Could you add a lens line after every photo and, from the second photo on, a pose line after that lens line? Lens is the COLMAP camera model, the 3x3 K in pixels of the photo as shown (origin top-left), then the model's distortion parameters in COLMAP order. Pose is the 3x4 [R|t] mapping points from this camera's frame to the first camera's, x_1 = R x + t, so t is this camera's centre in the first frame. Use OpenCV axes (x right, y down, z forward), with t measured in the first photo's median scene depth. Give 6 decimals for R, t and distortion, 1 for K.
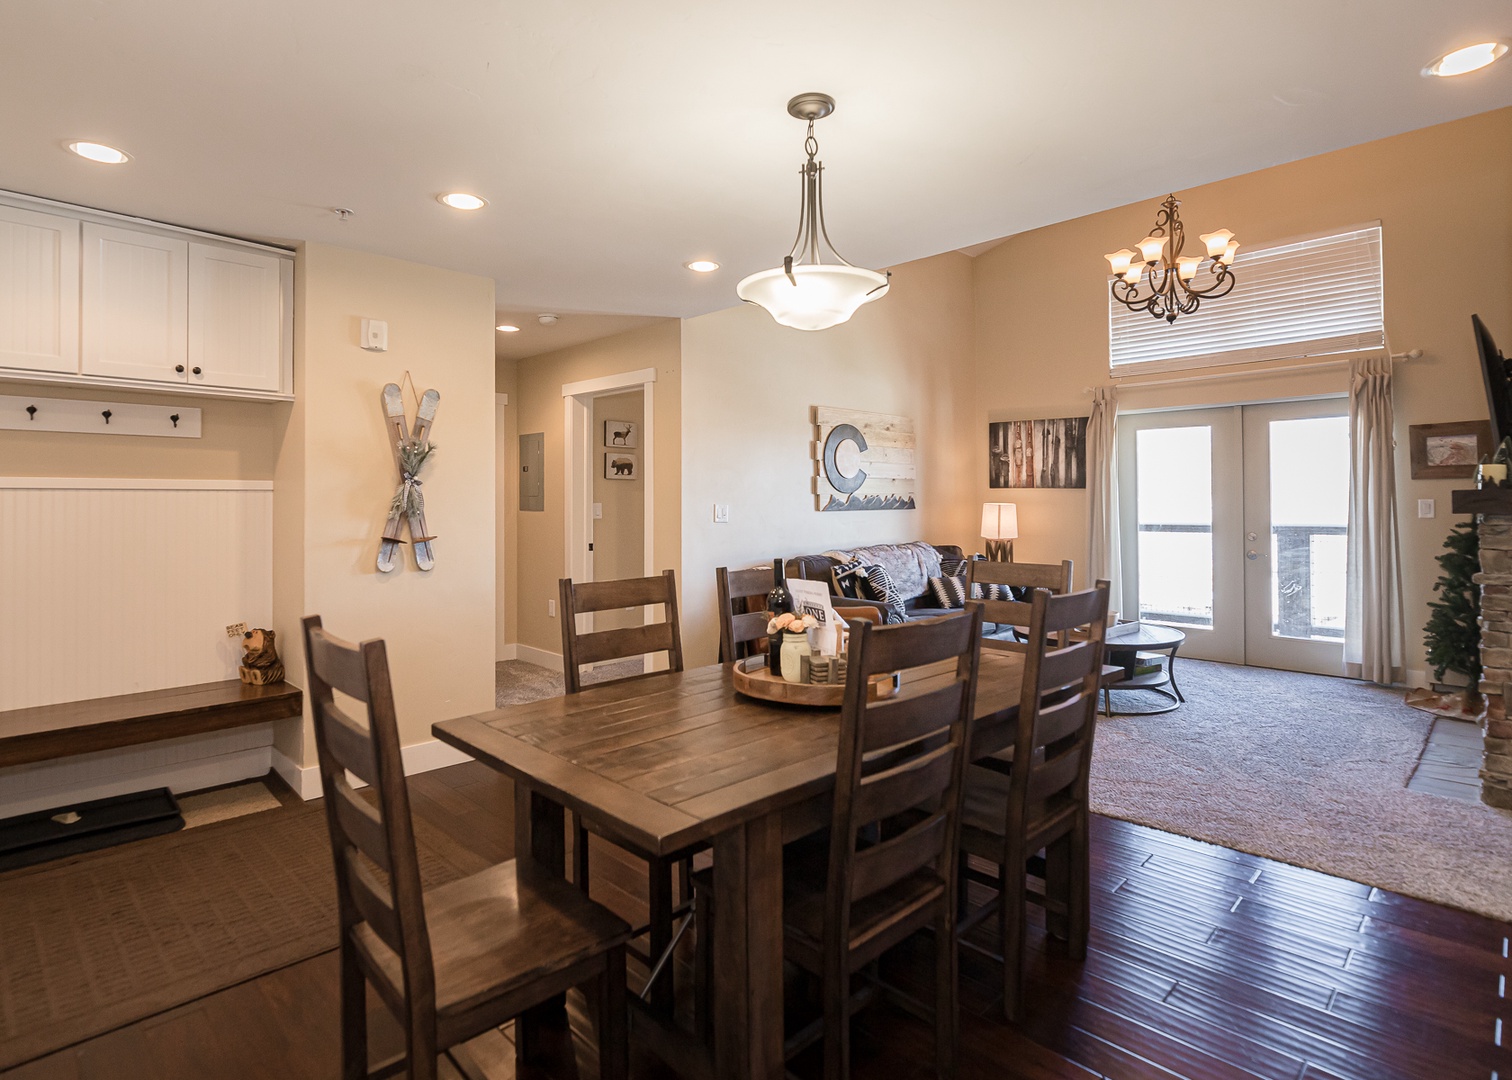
lens RADIAL K [[797.9, 0, 747.2], [0, 797.9, 490.0], [0, 0, 1]] dist [-0.001952, -0.000492]
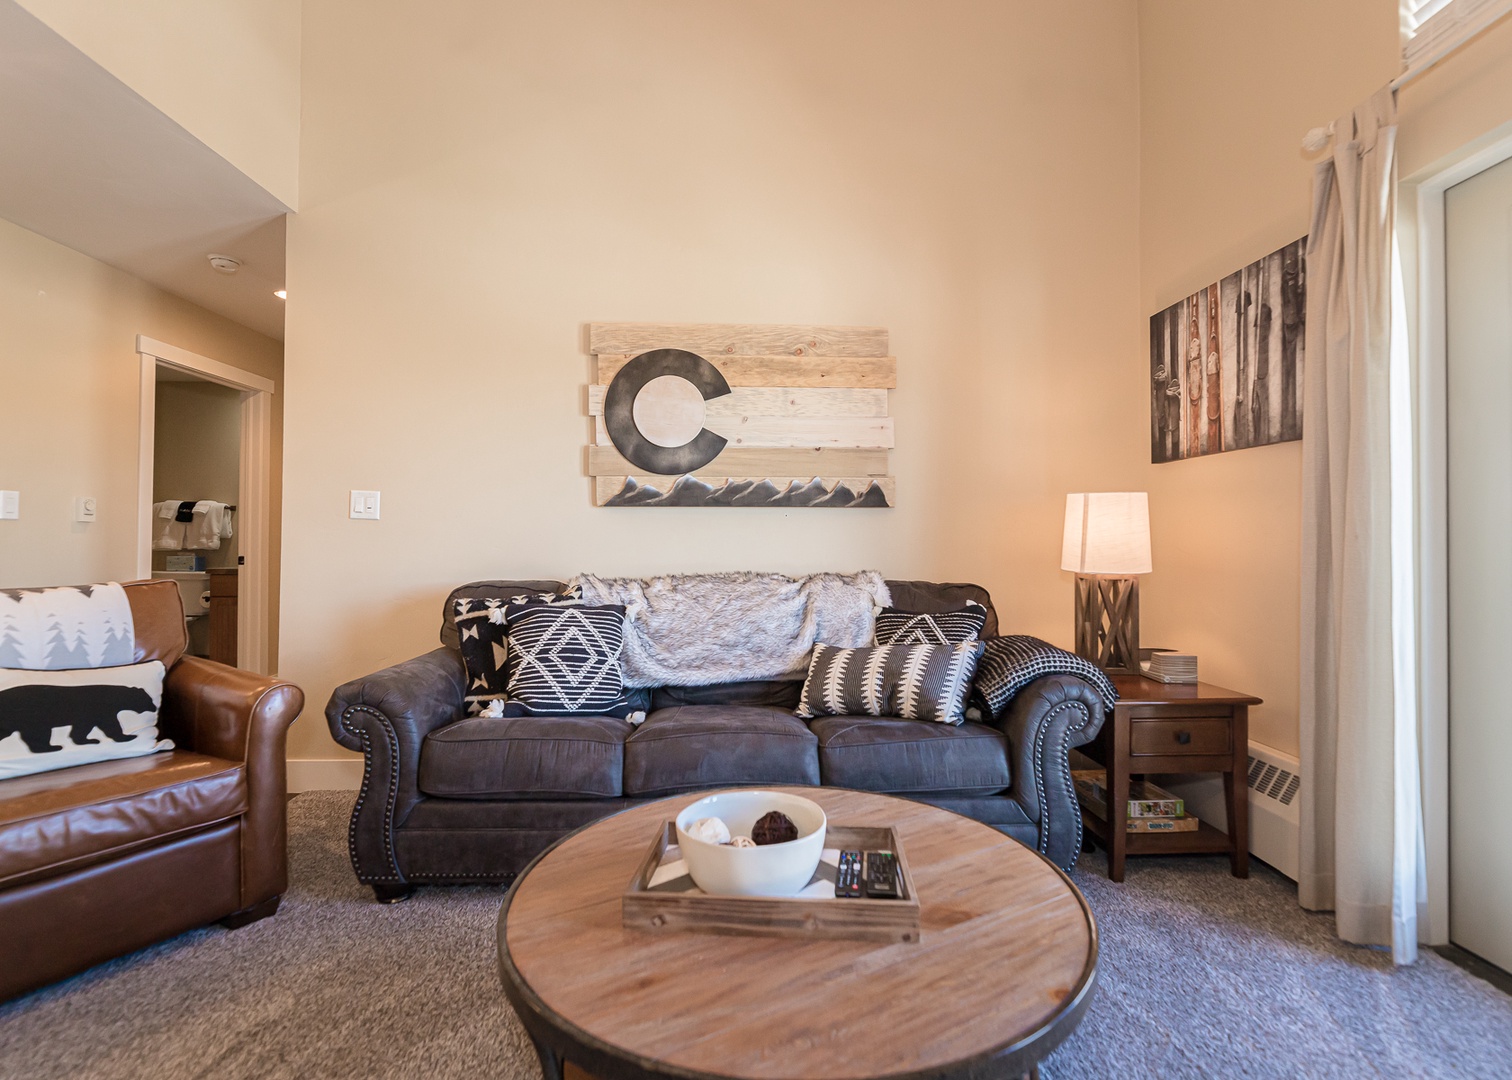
lens RADIAL K [[731.4, 0, 756.0], [0, 731.4, 540.0], [0, 0, 1]] dist [-0.000002, -0.000244]
pose [[0.728547, -0.000116, -0.684996, 0.508629], [-0.000703, 0.999999, -0.000917, 0.048549], [0.684996, 0.001150, 0.728546, 0.668875]]
